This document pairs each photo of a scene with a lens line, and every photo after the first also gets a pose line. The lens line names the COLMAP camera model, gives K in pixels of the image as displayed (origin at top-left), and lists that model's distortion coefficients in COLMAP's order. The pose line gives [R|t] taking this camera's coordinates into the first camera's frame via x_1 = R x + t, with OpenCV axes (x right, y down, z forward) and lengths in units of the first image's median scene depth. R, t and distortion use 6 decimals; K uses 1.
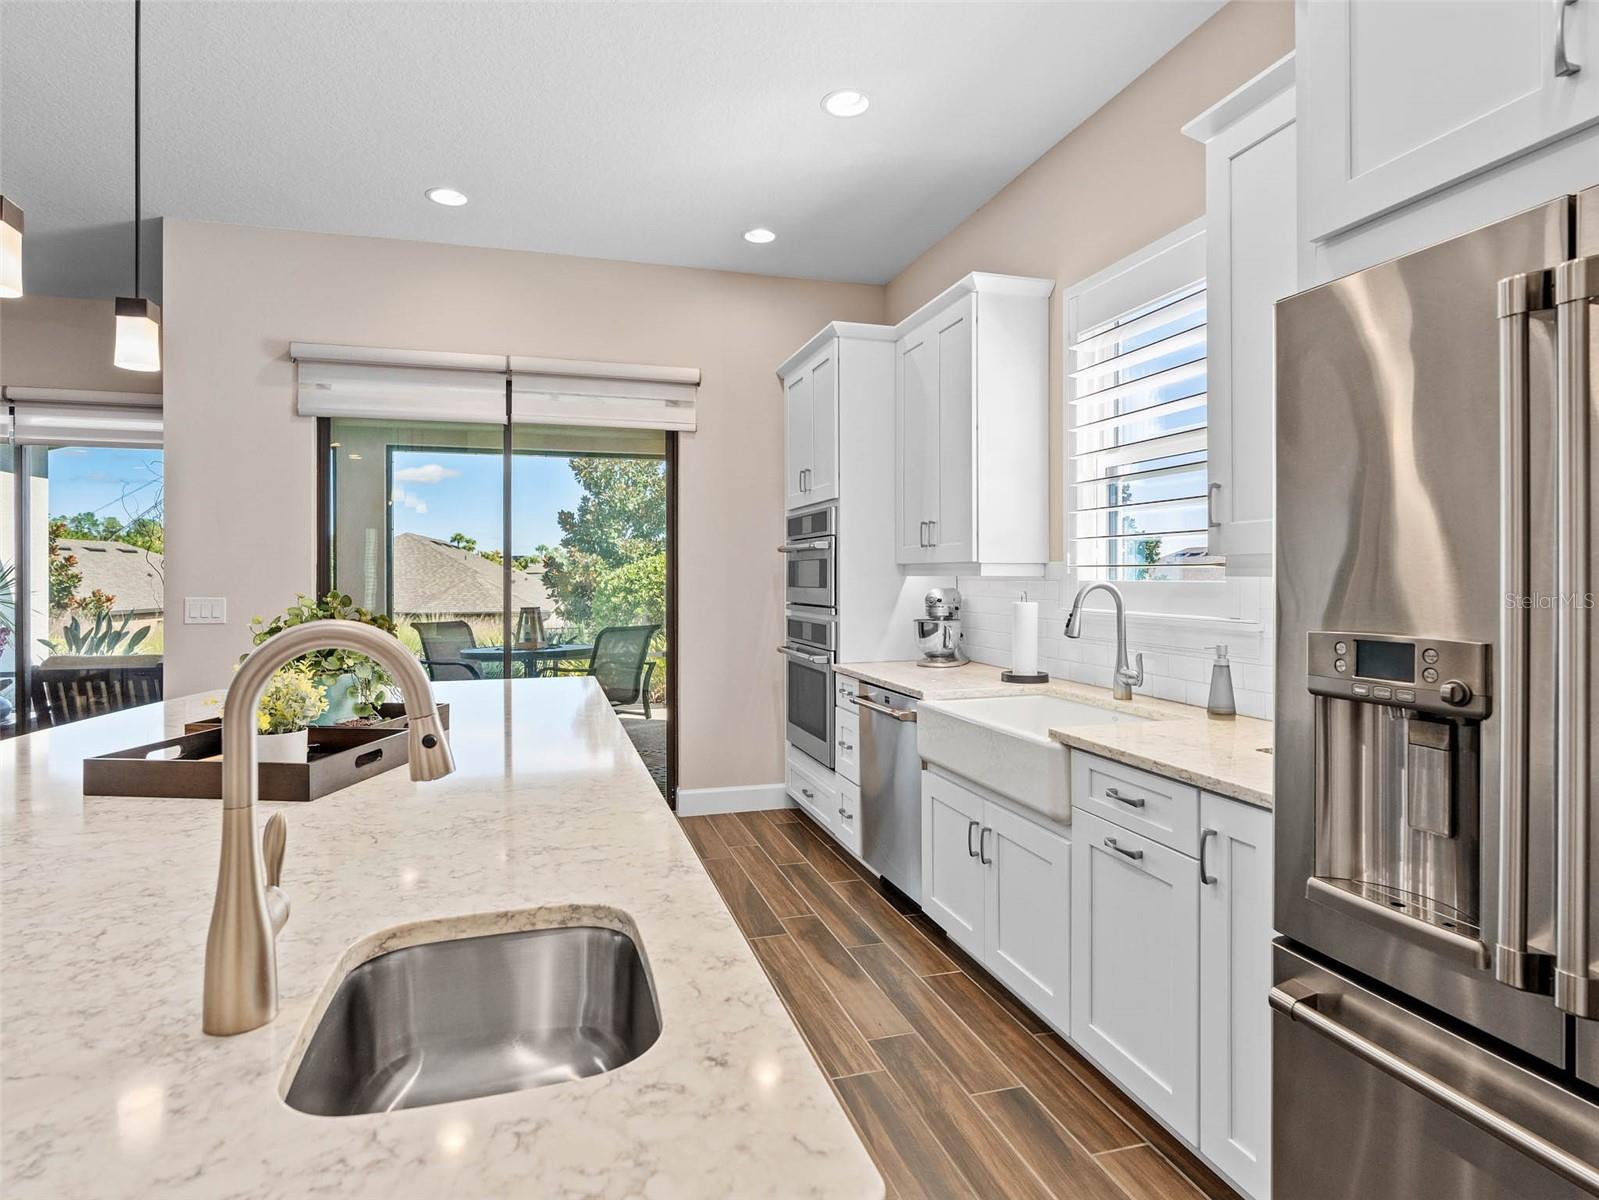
lens RADIAL K [[855.5, 0, 805.6], [0, 855.5, 582.3], [0, 0, 1]] dist [-0.005099, -0.000147]
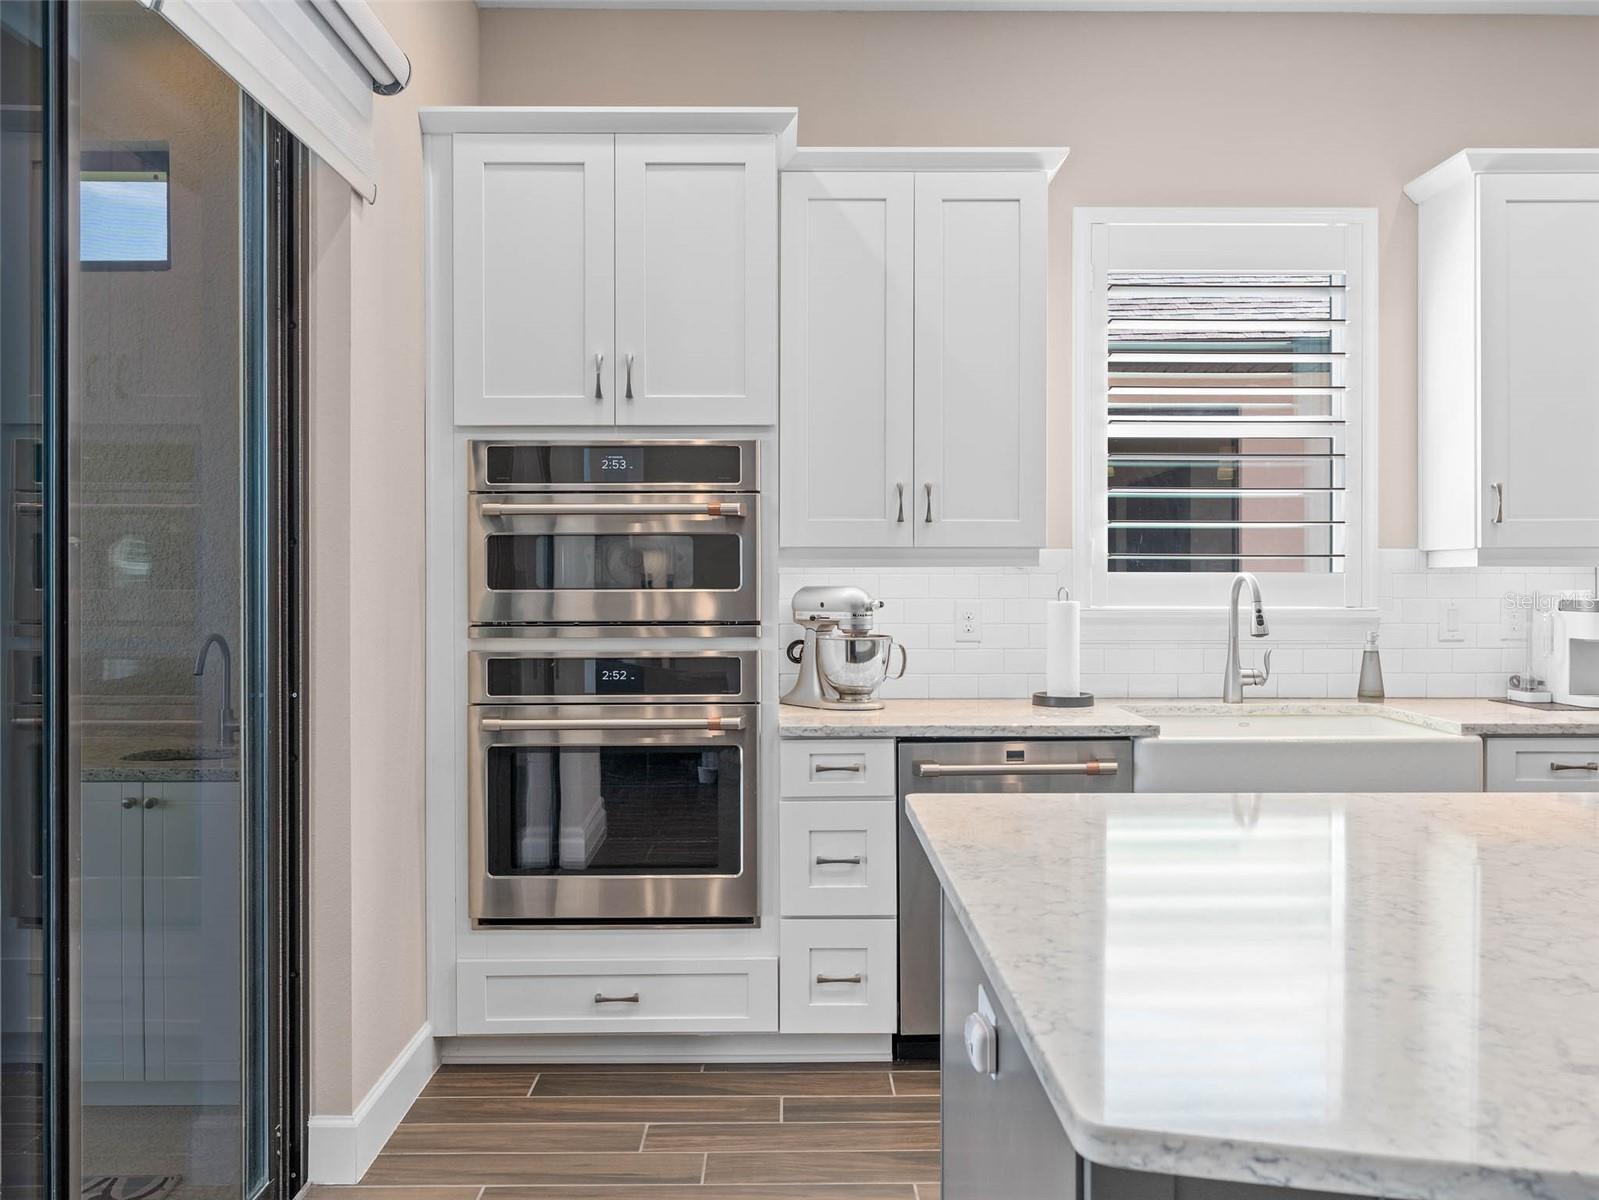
lens RADIAL K [[1305.0, 0, 792.6], [0, 1305.0, 576.1], [0, 0, 1]] dist [0.004534, -0.001621]
pose [[0.290683, 0.003153, 0.956814, -1.167495], [0.005498, 0.999973, -0.004966, 0.008405], [-0.956804, 0.006704, 0.290658, 1.131917]]
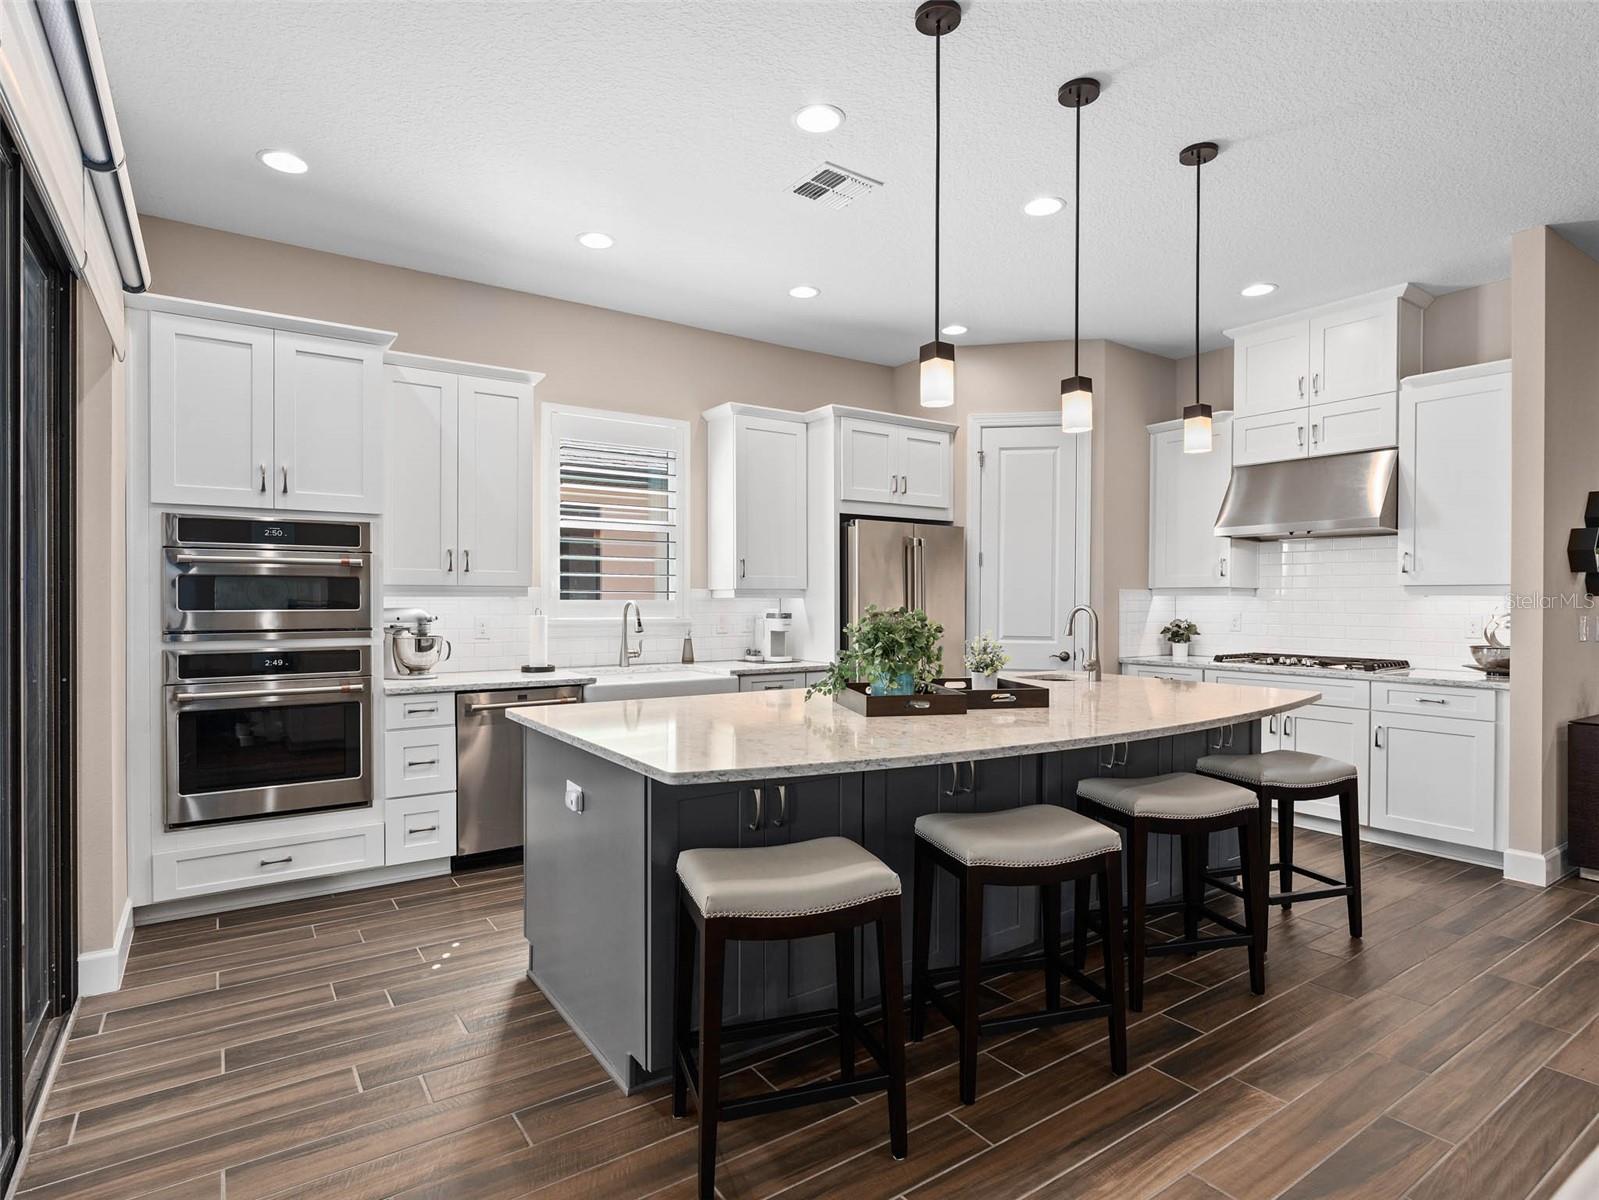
lens RADIAL K [[855.5, 0, 797.0], [0, 855.5, 604.9], [0, 0, 1]] dist [-0.005099, -0.000147]
pose [[-0.287694, 0.001985, 0.957720, -1.532007], [0.007845, 0.999969, 0.000284, 0.012562], [-0.957690, 0.007595, -0.287701, 1.263629]]
